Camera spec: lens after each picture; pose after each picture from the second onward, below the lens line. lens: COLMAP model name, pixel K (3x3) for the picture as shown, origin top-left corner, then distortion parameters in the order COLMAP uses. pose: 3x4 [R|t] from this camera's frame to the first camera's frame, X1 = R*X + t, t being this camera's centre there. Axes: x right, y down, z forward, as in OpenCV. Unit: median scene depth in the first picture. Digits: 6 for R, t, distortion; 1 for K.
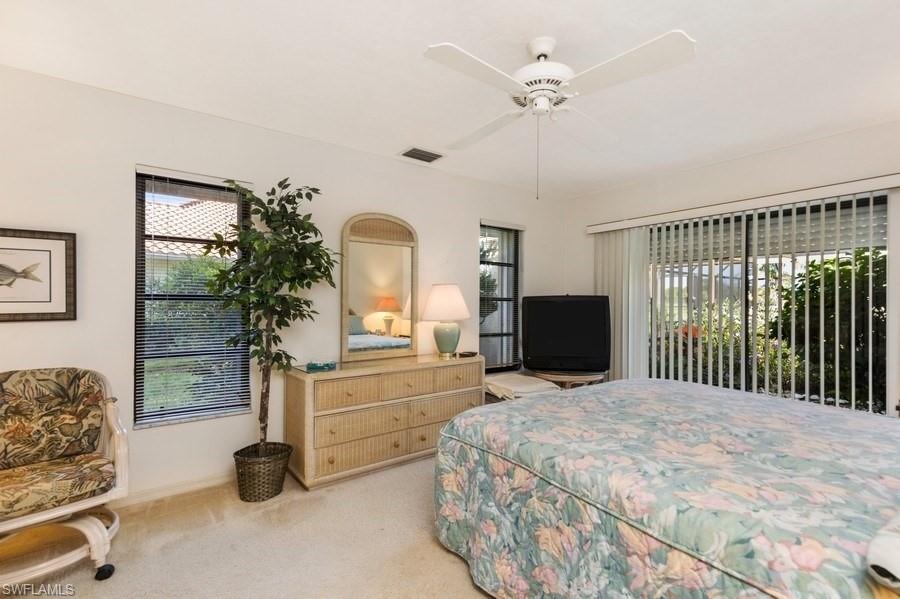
lens RADIAL K [[413.1, 0, 448.1], [0, 413.1, 304.0], [0, 0, 1]] dist [0.009164, 0.000098]
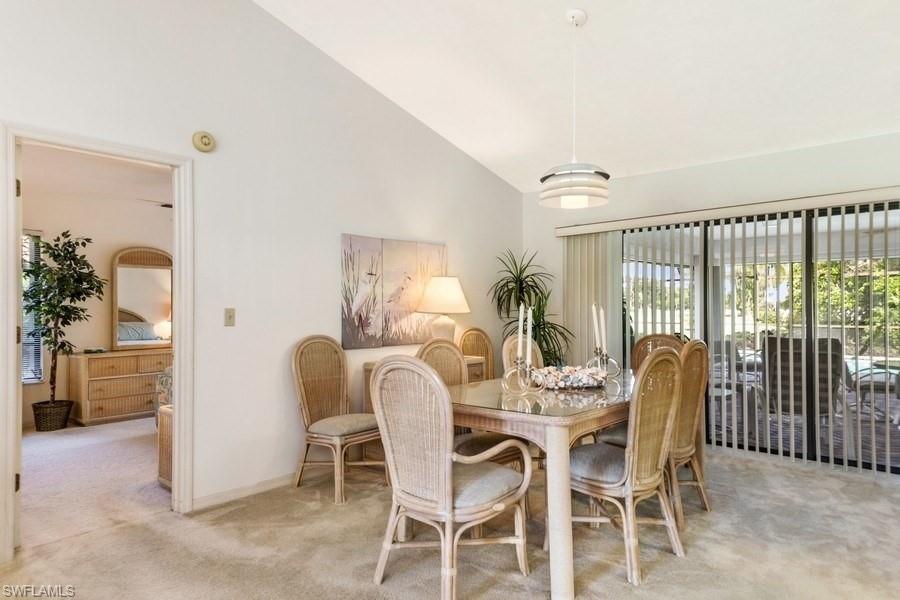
lens RADIAL K [[547.2, 0, 450.0], [0, 547.2, 300.0], [0, 0, 1]] dist [0.005806, 0.001678]
pose [[0.973643, -0.014970, 0.227588, 0.549634], [0.019051, 0.999695, -0.015746, 0.018784], [-0.227282, 0.019666, 0.973630, -1.368398]]
